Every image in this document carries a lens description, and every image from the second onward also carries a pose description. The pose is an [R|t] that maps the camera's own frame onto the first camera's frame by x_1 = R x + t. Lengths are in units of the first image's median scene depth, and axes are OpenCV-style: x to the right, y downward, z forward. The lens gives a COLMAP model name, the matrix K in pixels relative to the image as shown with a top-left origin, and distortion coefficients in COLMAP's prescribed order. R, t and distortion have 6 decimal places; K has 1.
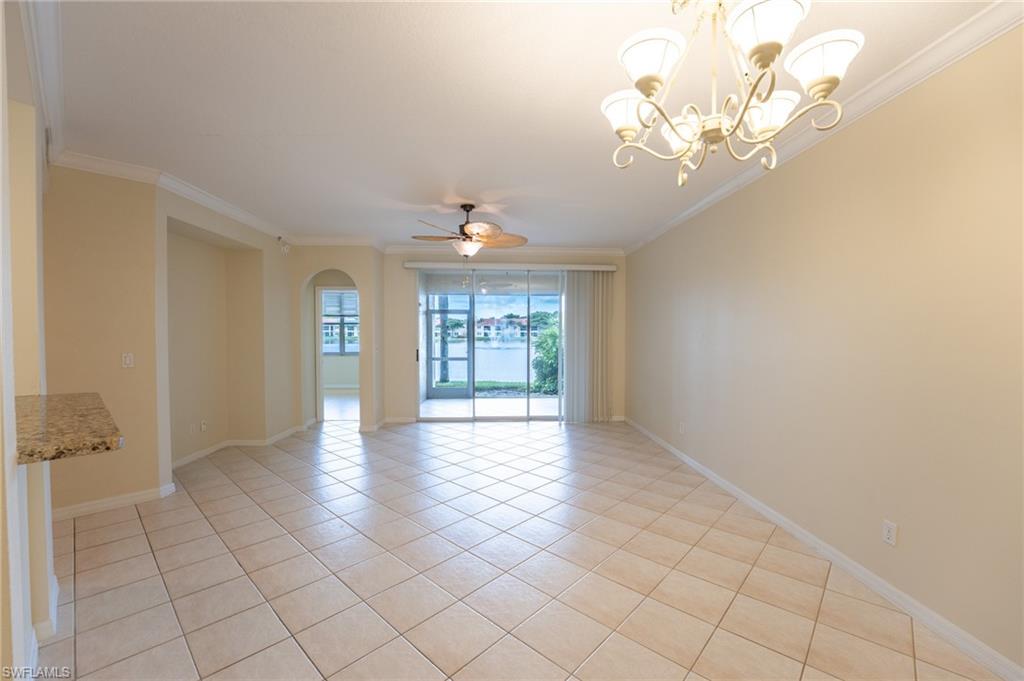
lens RADIAL K [[418.0, 0, 511.4], [0, 418.0, 347.8], [0, 0, 1]] dist [-0.020030, 0.000359]
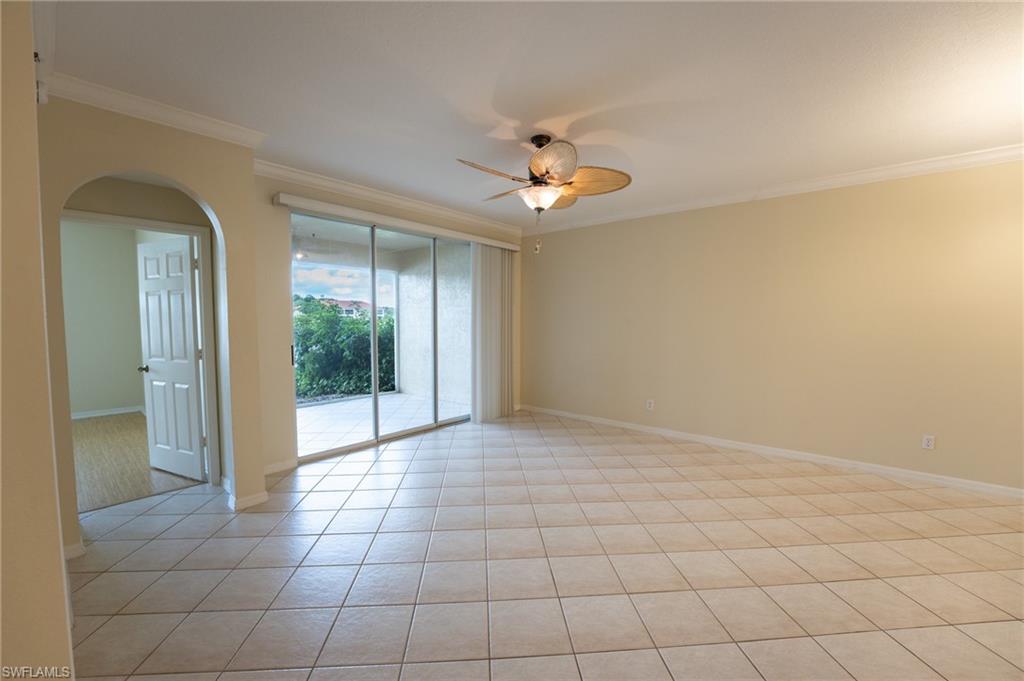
lens RADIAL K [[418.0, 0, 529.1], [0, 418.0, 348.7], [0, 0, 1]] dist [-0.020030, 0.000359]
pose [[0.675256, -0.054033, 0.735602, -0.435337], [0.023658, 0.998387, 0.051618, -0.013995], [-0.737204, -0.017452, 0.675445, 0.354514]]
